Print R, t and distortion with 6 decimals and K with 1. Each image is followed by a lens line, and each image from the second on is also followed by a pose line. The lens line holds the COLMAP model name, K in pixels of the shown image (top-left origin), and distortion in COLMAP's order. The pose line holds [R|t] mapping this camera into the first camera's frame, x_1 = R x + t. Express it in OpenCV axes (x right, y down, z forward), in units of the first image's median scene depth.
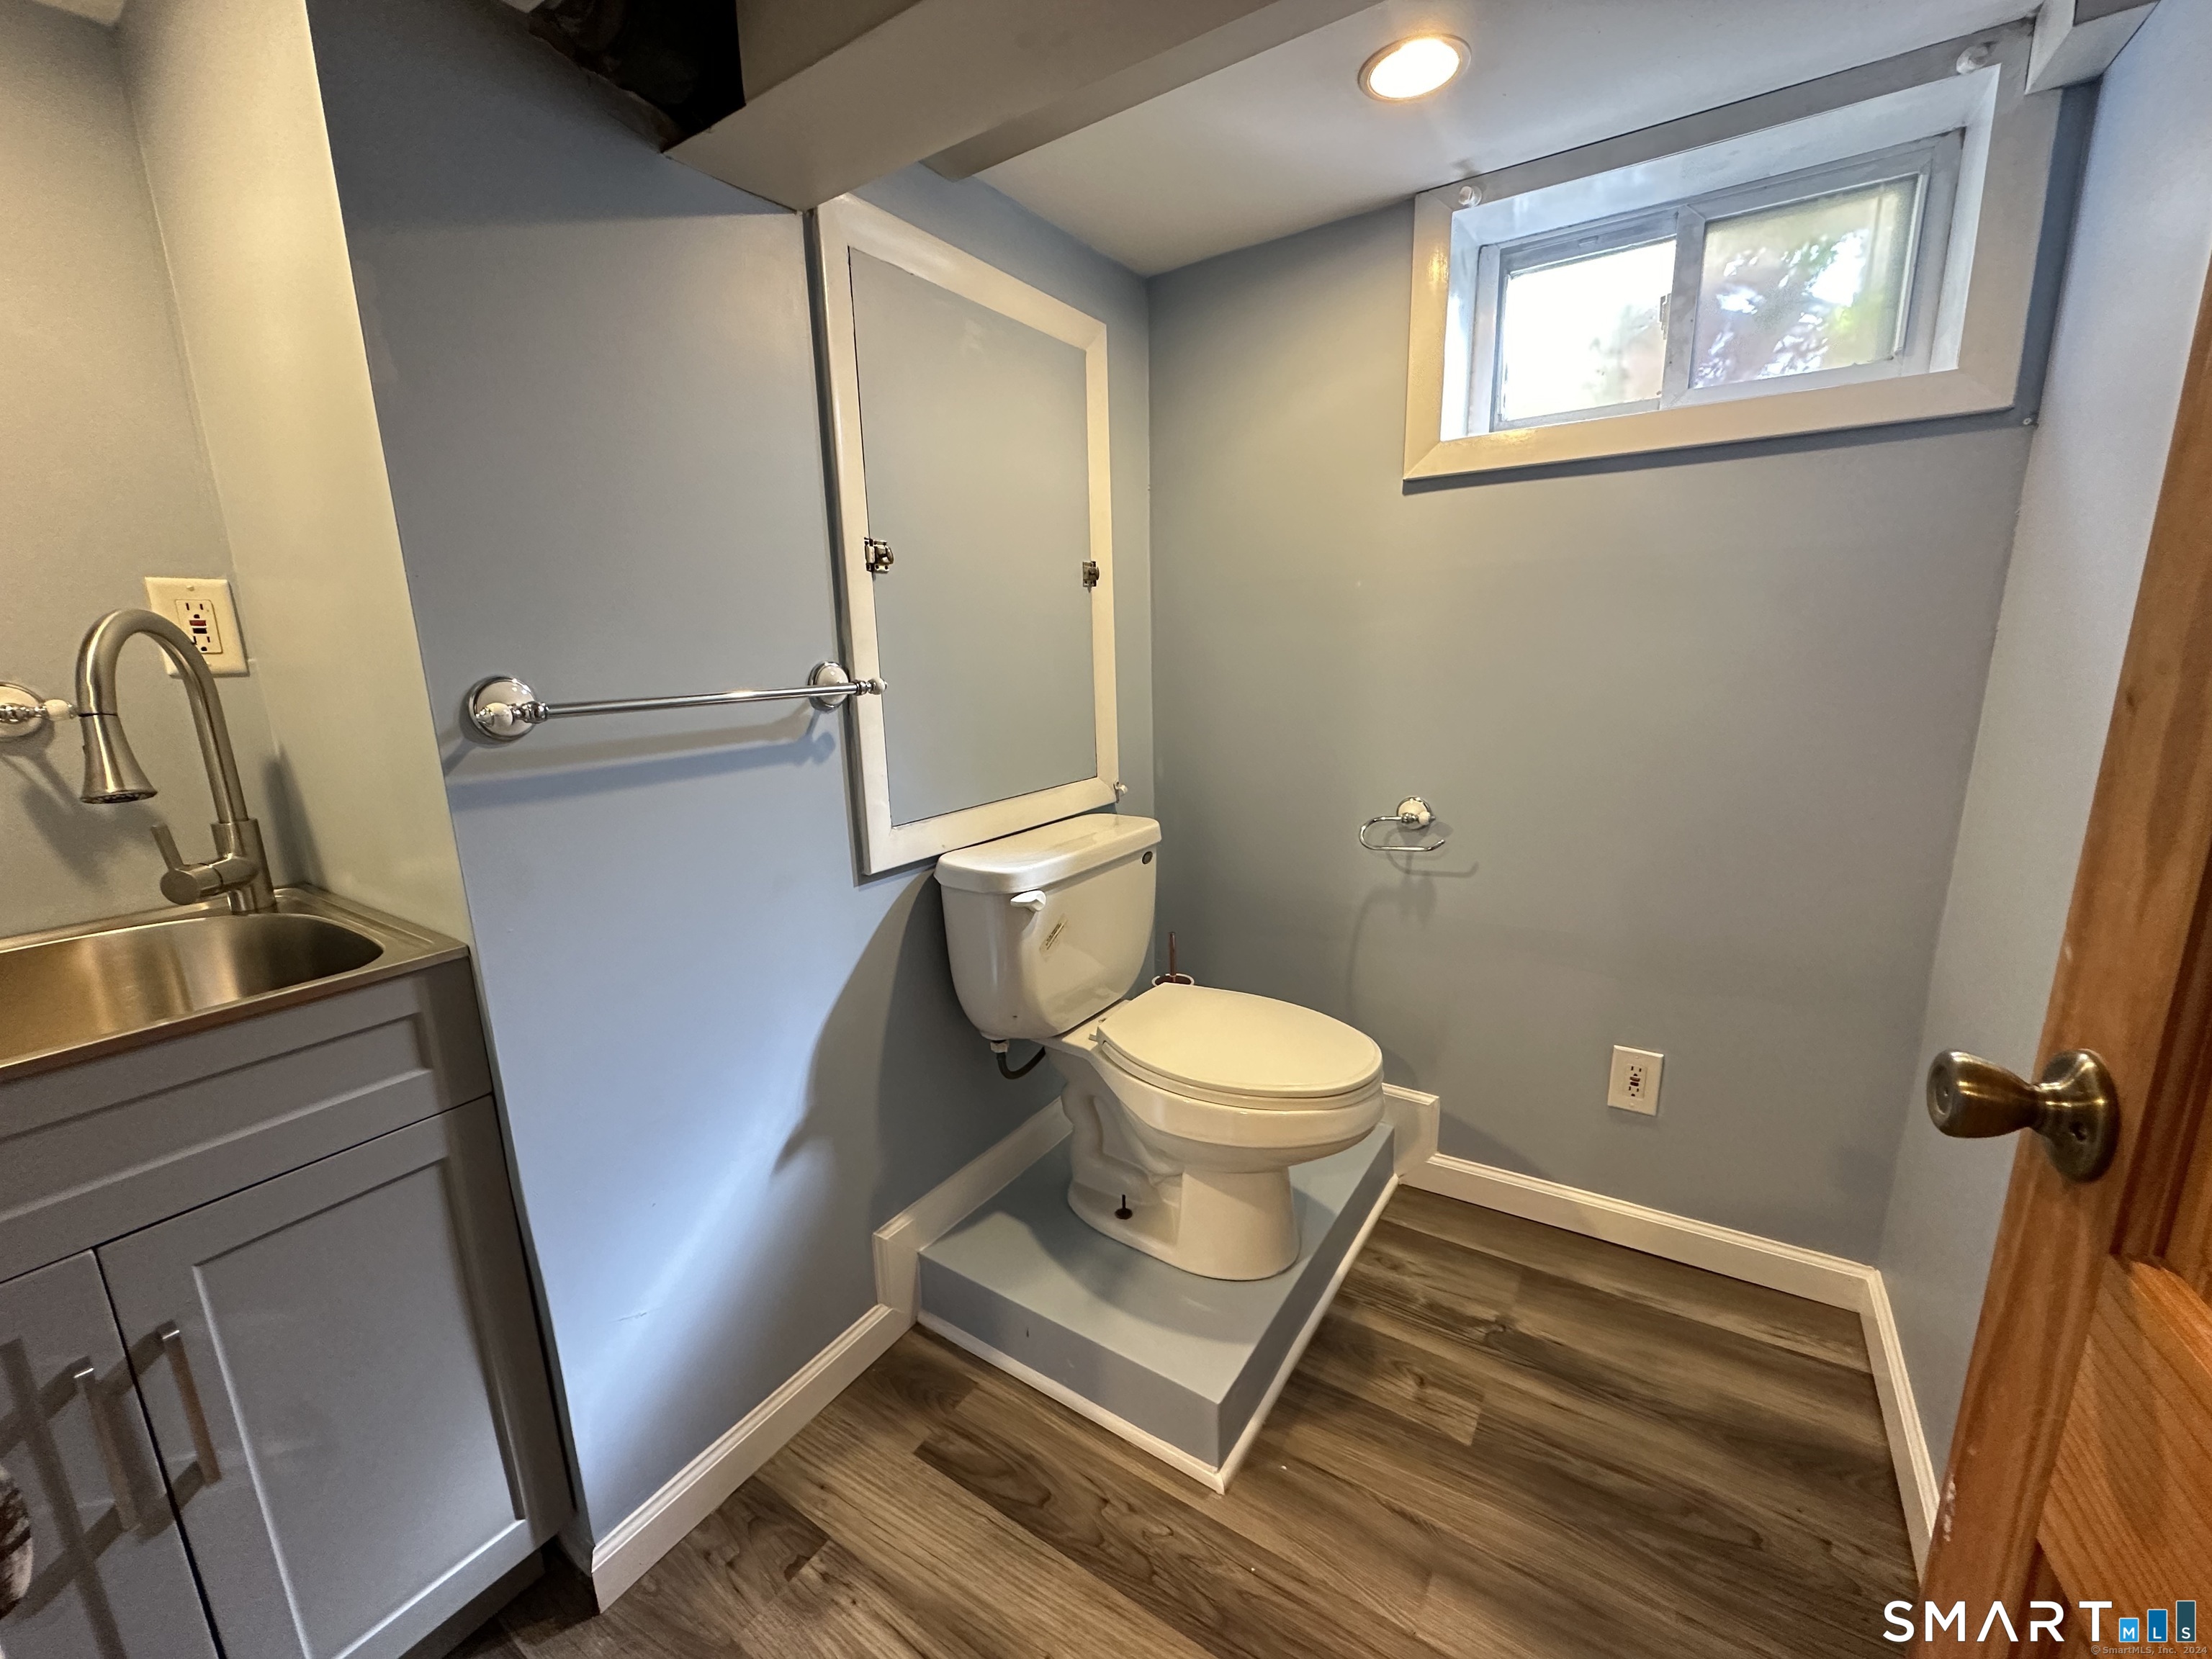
lens RADIAL K [[881.7, 0, 1100.3], [0, 881.7, 824.5], [0, 0, 1]] dist [-0.003722, 0.000322]
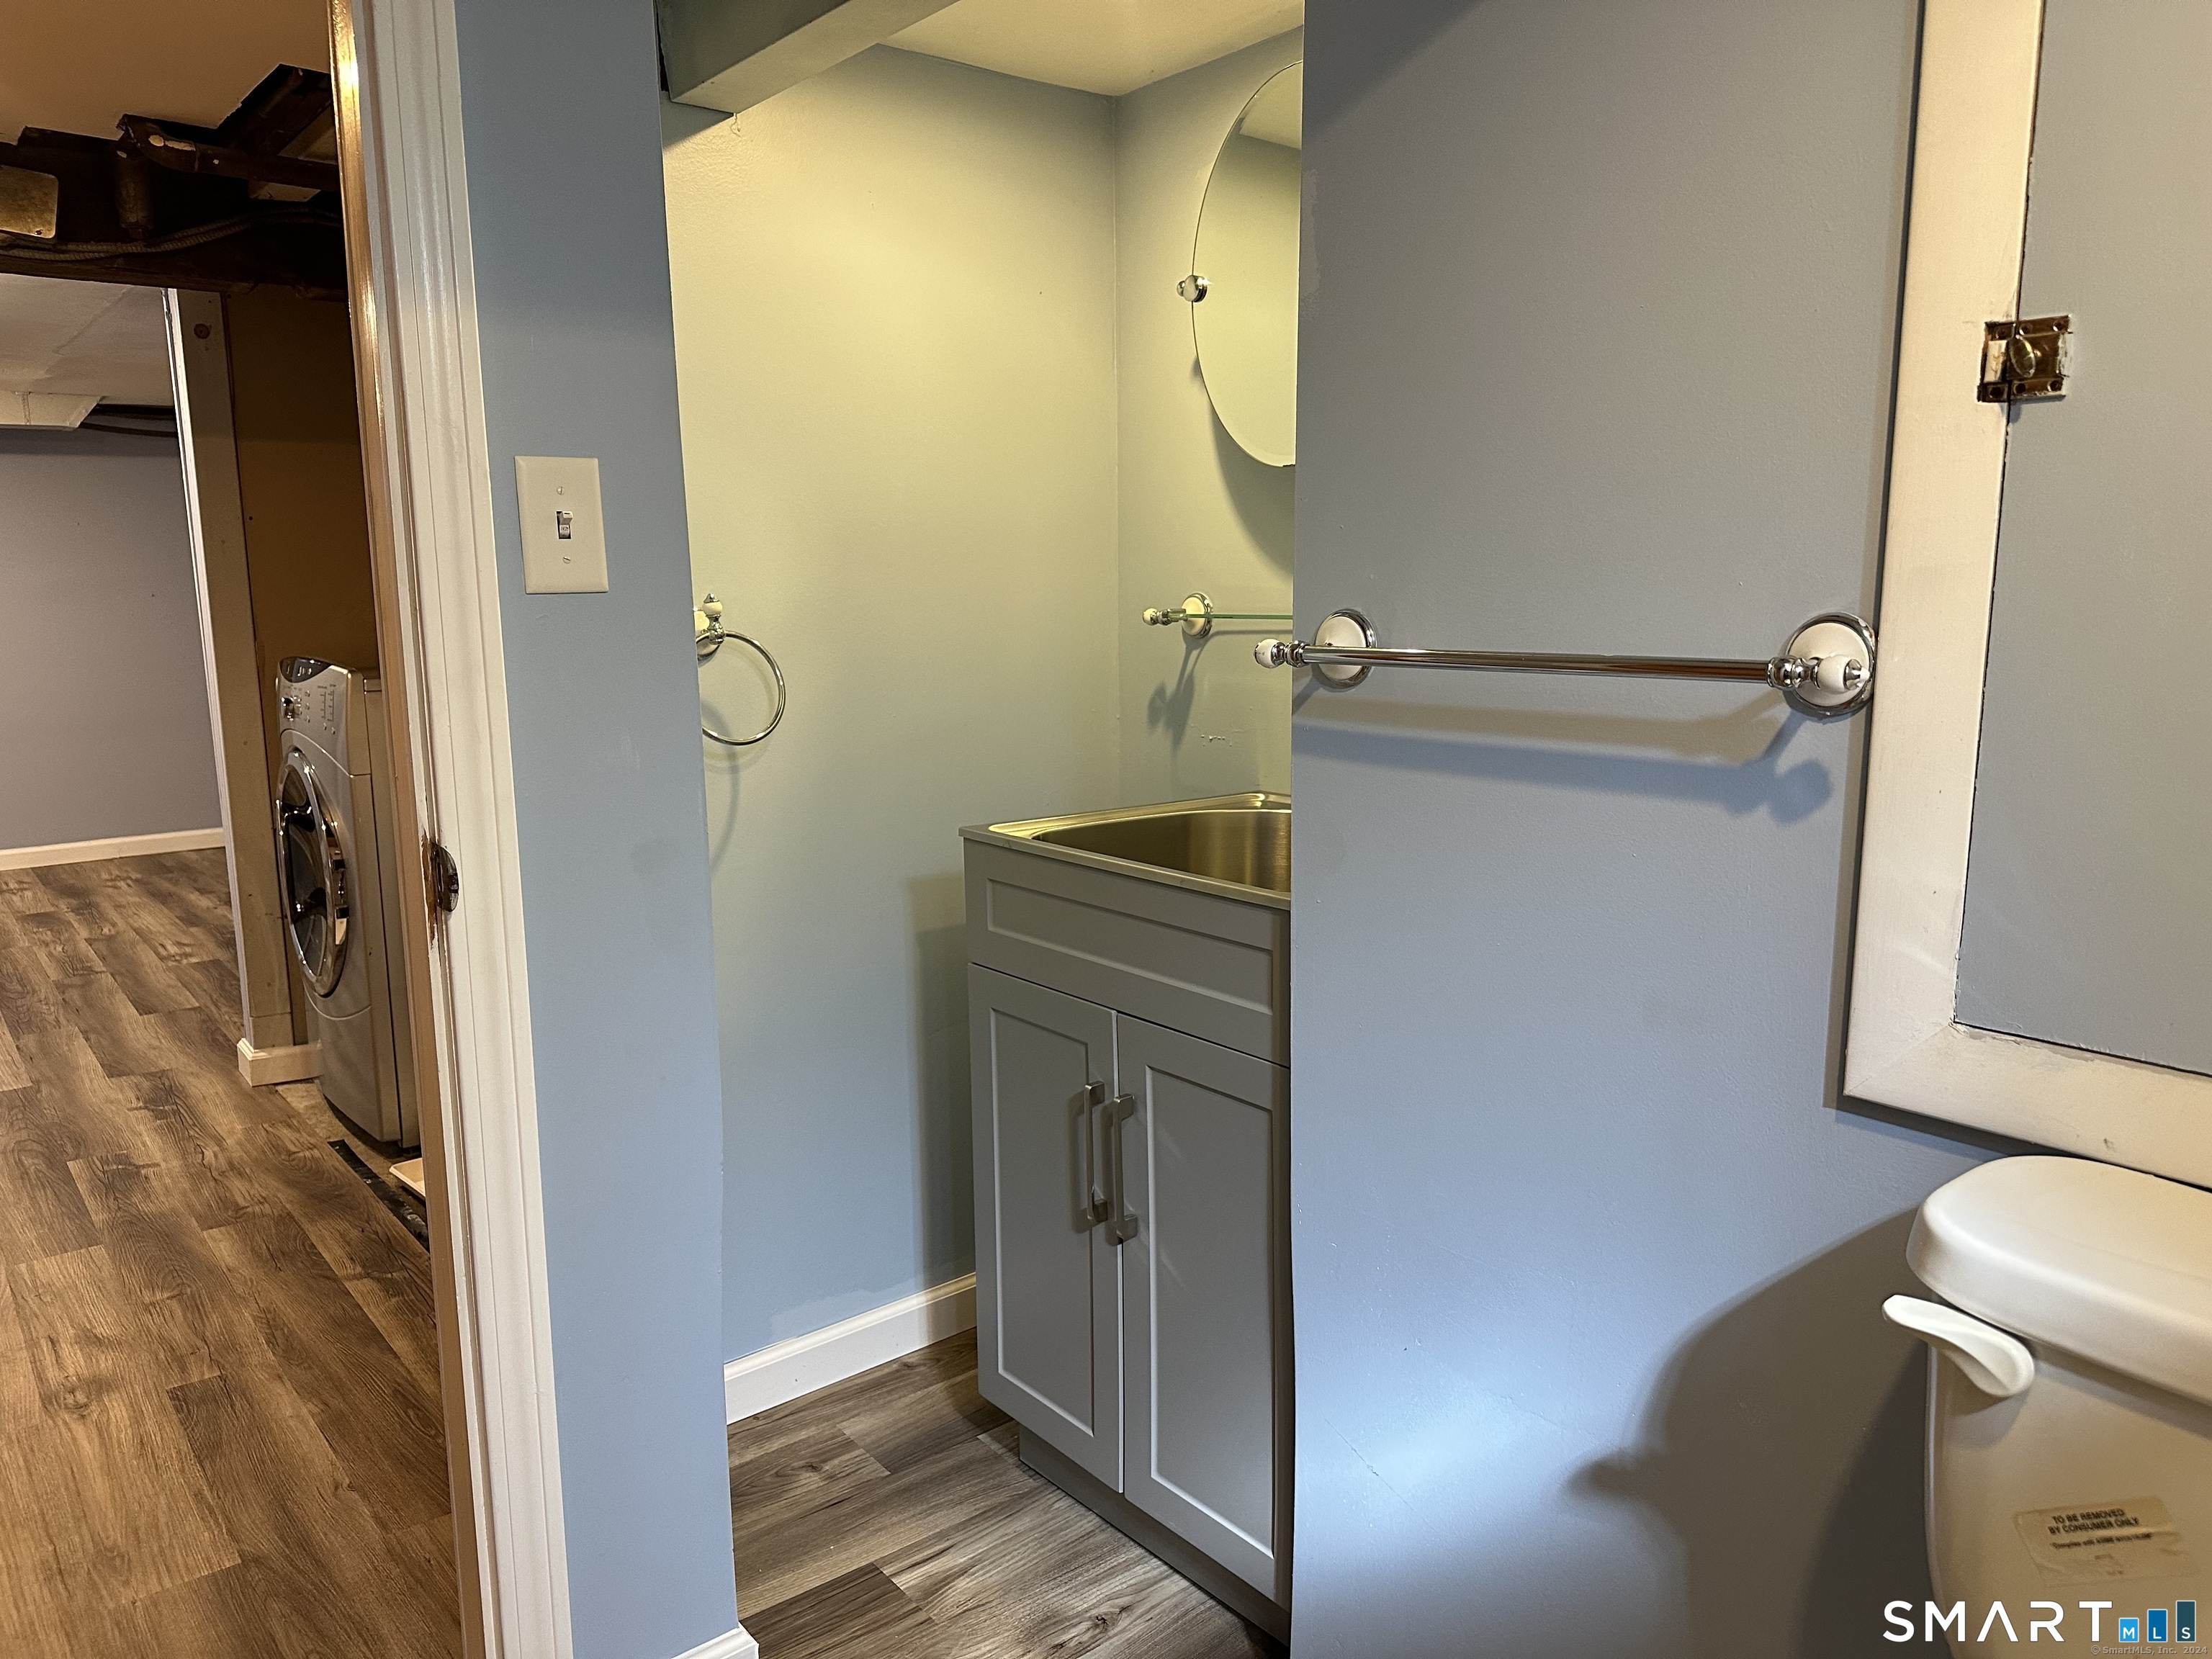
lens RADIAL K [[1562.5, 0, 1101.8], [0, 1562.5, 838.9], [0, 0, 1]] dist [0.022921, 0.001931]
pose [[-0.313790, 0.176505, -0.932943, 0.631408], [-0.182922, 0.952926, 0.241810, -0.207763], [0.931706, 0.246534, -0.266732, 0.916389]]
